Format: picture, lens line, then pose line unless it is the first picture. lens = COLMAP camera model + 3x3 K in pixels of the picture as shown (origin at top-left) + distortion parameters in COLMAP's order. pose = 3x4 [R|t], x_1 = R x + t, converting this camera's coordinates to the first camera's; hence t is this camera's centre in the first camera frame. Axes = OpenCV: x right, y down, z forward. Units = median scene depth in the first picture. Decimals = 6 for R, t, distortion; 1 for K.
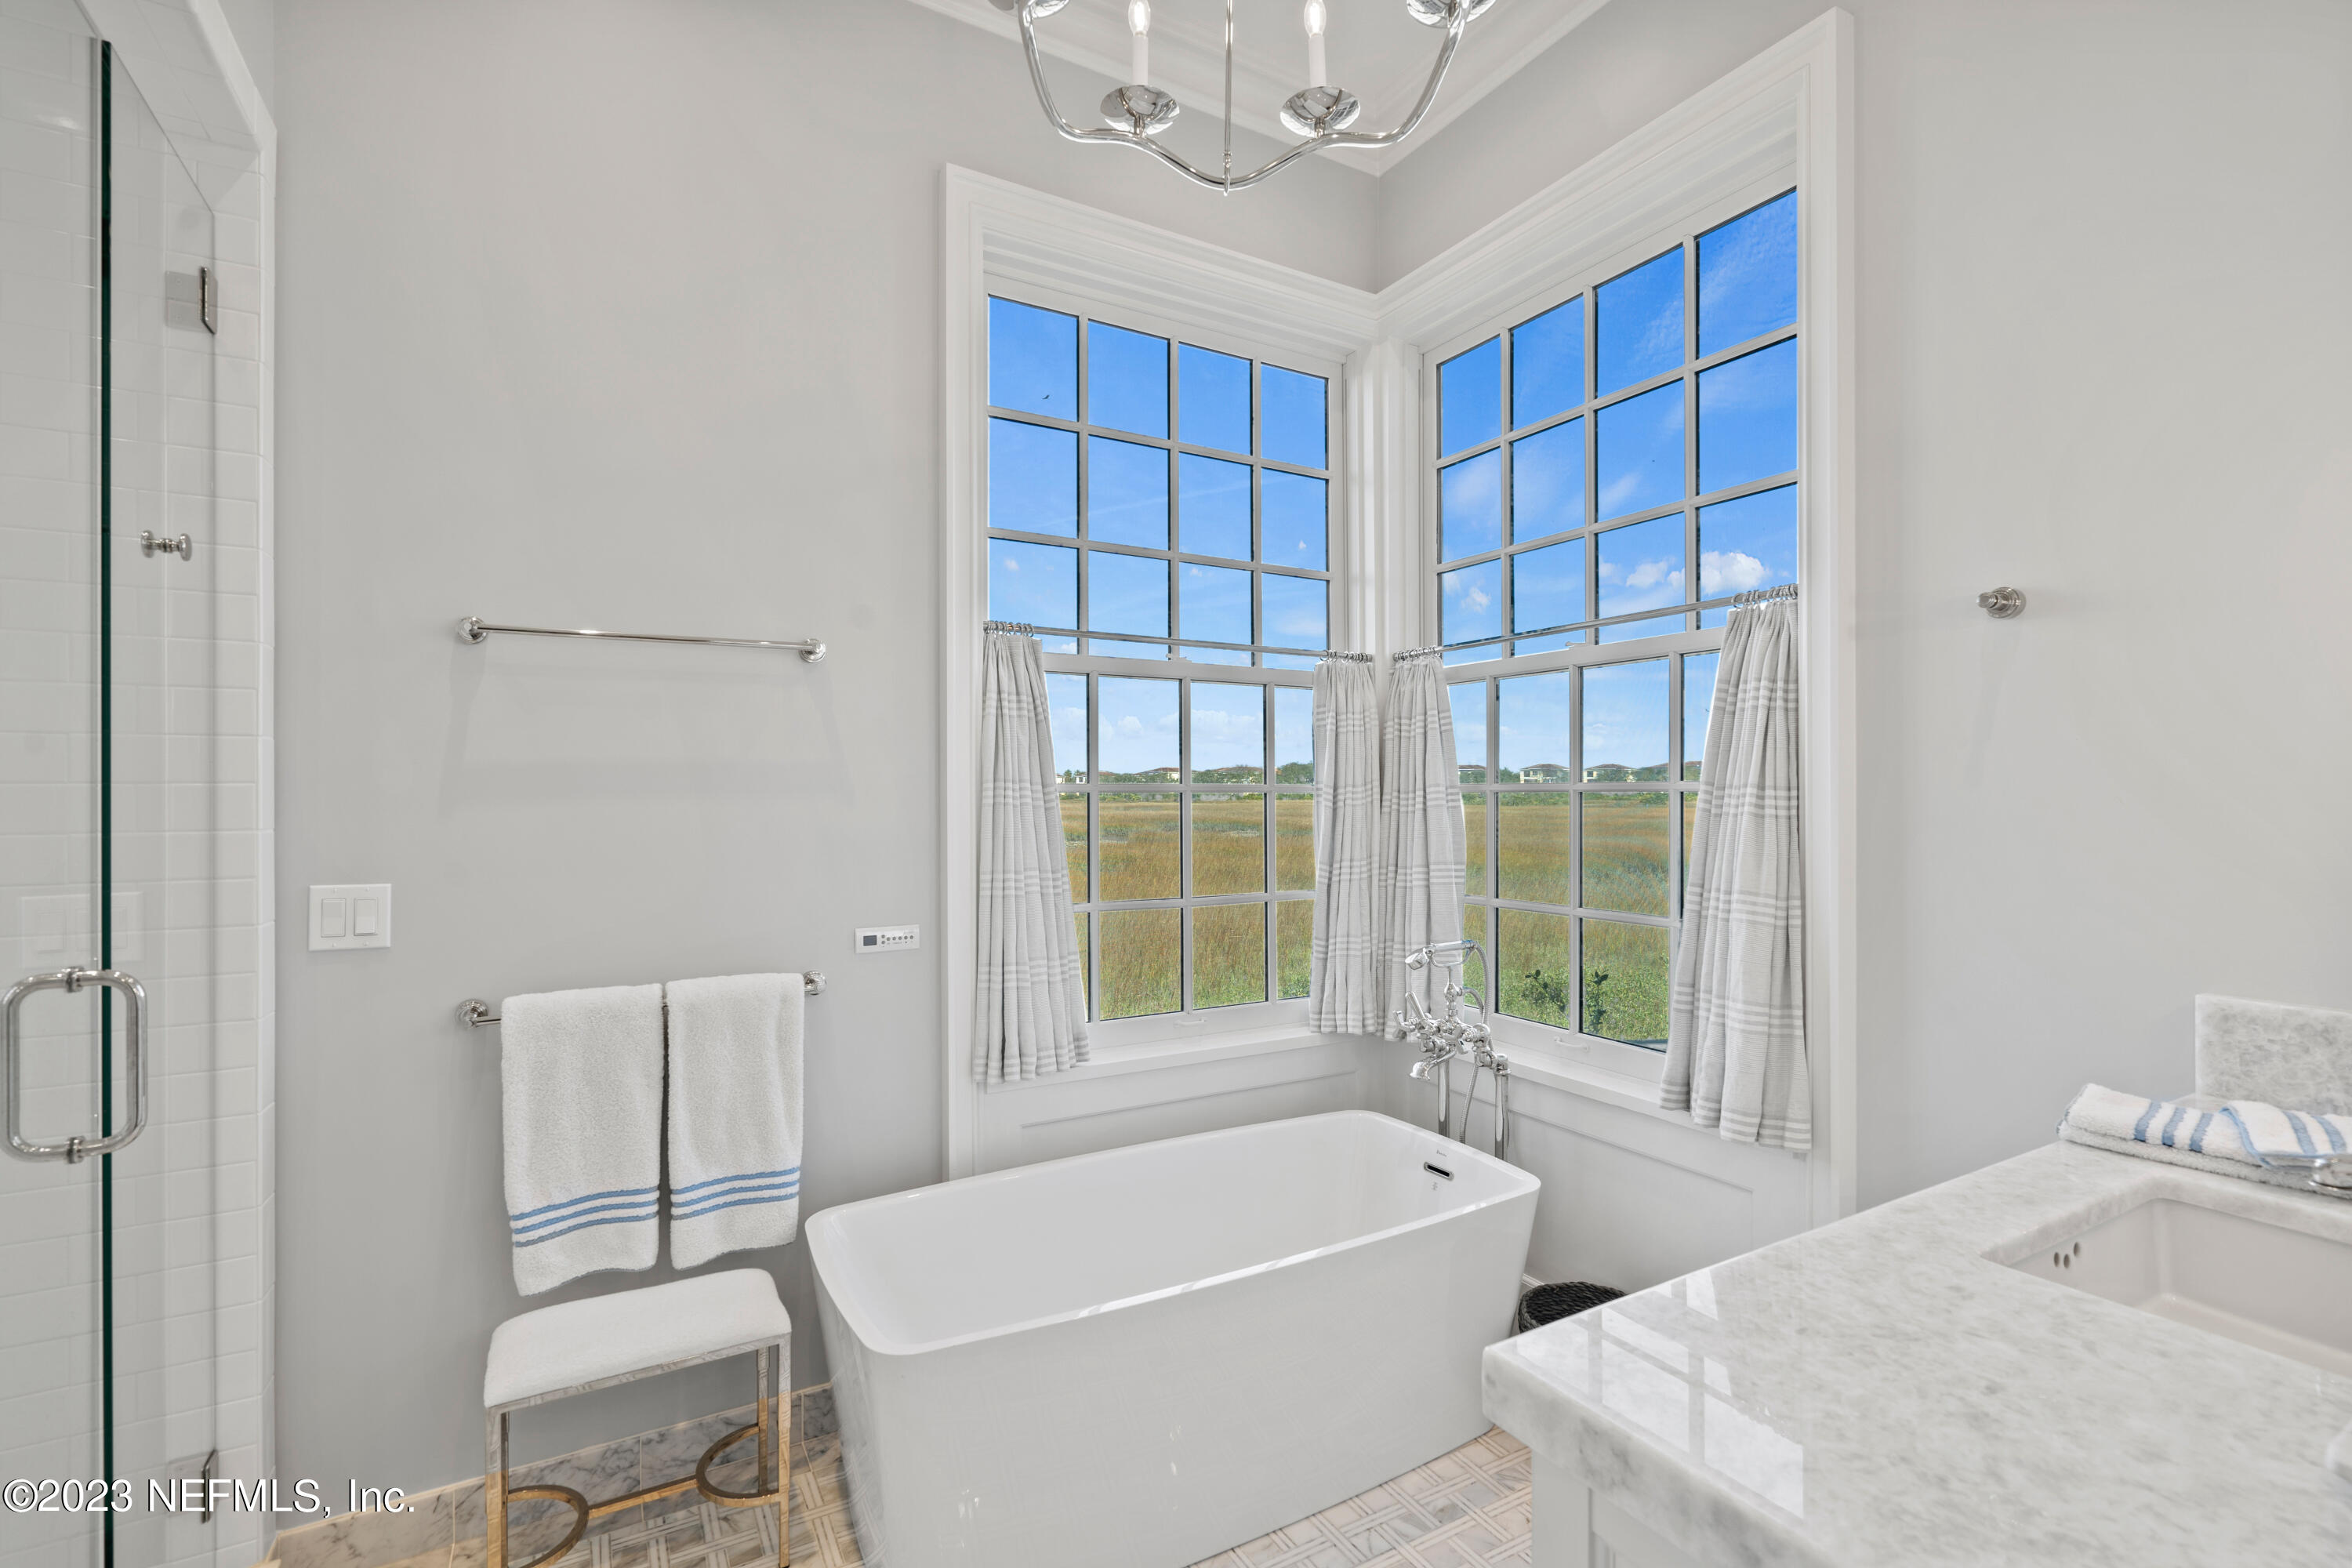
lens RADIAL K [[1066.3, 0, 1179.4], [0, 1066.3, 787.9], [0, 0, 1]] dist [-0.003414, -0.000453]
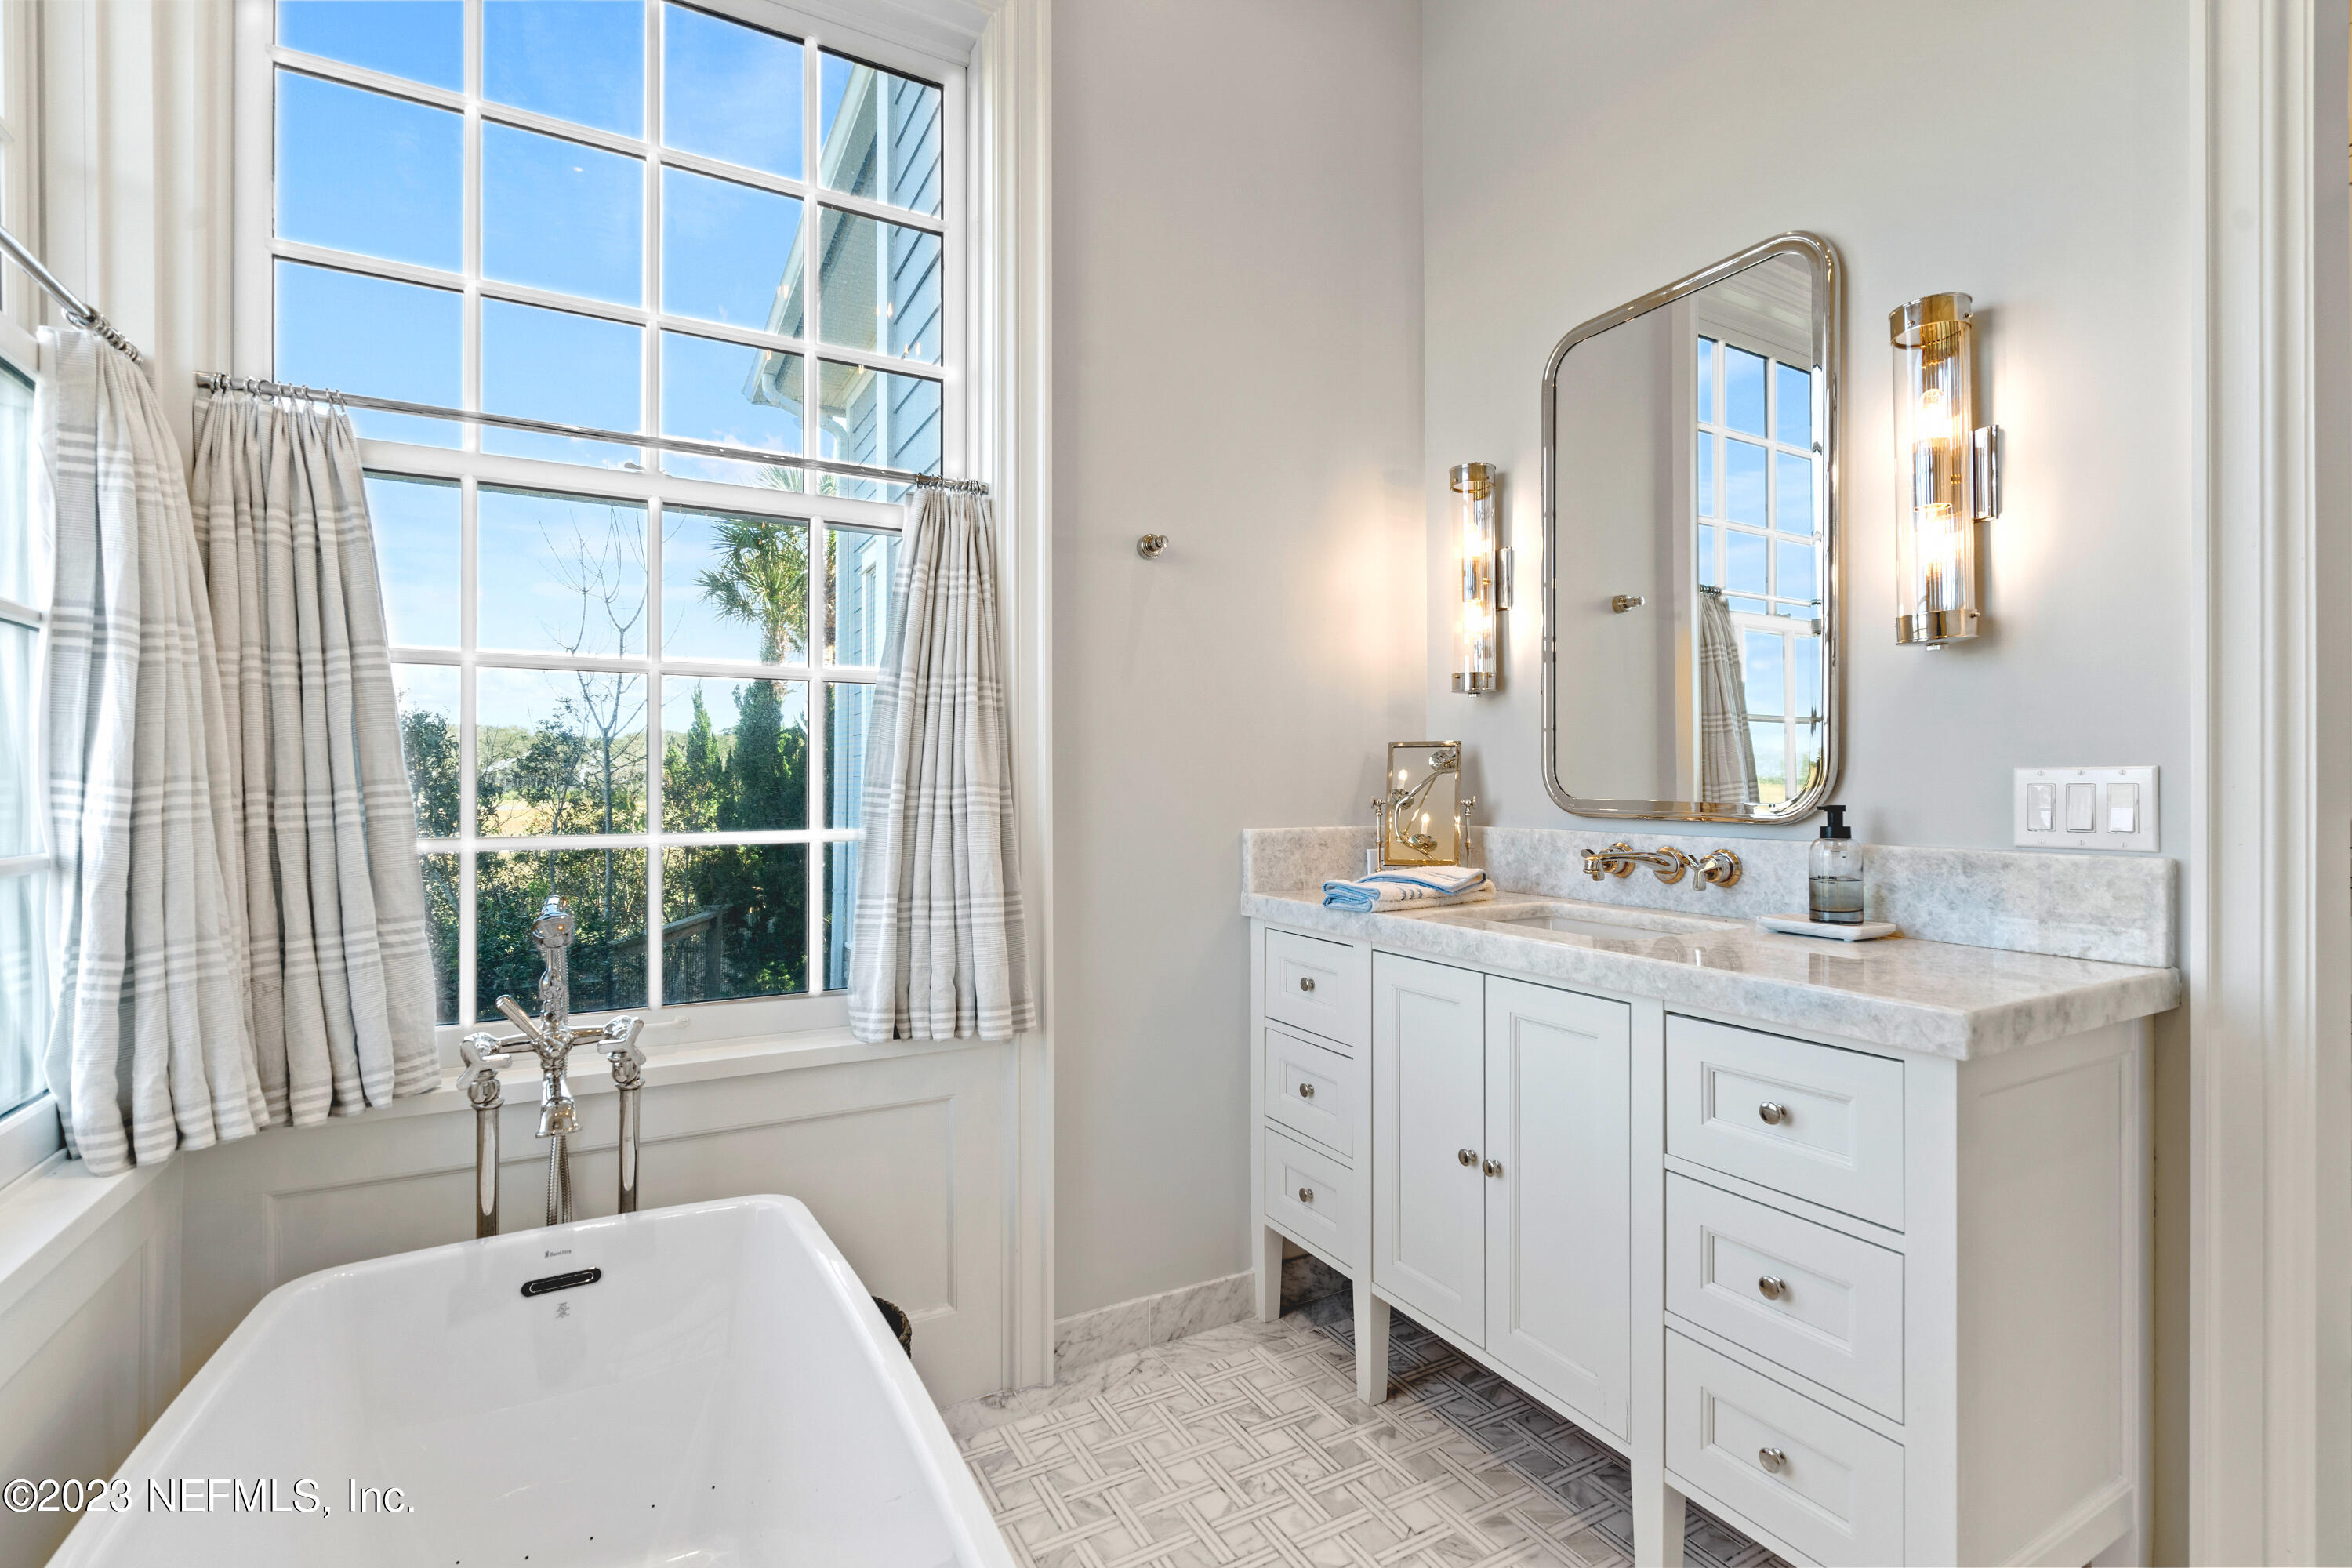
lens RADIAL K [[1066.3, 0, 1180.9], [0, 1066.3, 788.2], [0, 0, 1]] dist [-0.003414, -0.000453]
pose [[0.008407, 0.002621, 0.999961, -0.515344], [-0.001709, 0.999995, -0.002607, 0.122044], [-0.999963, -0.001687, 0.008411, 0.950062]]
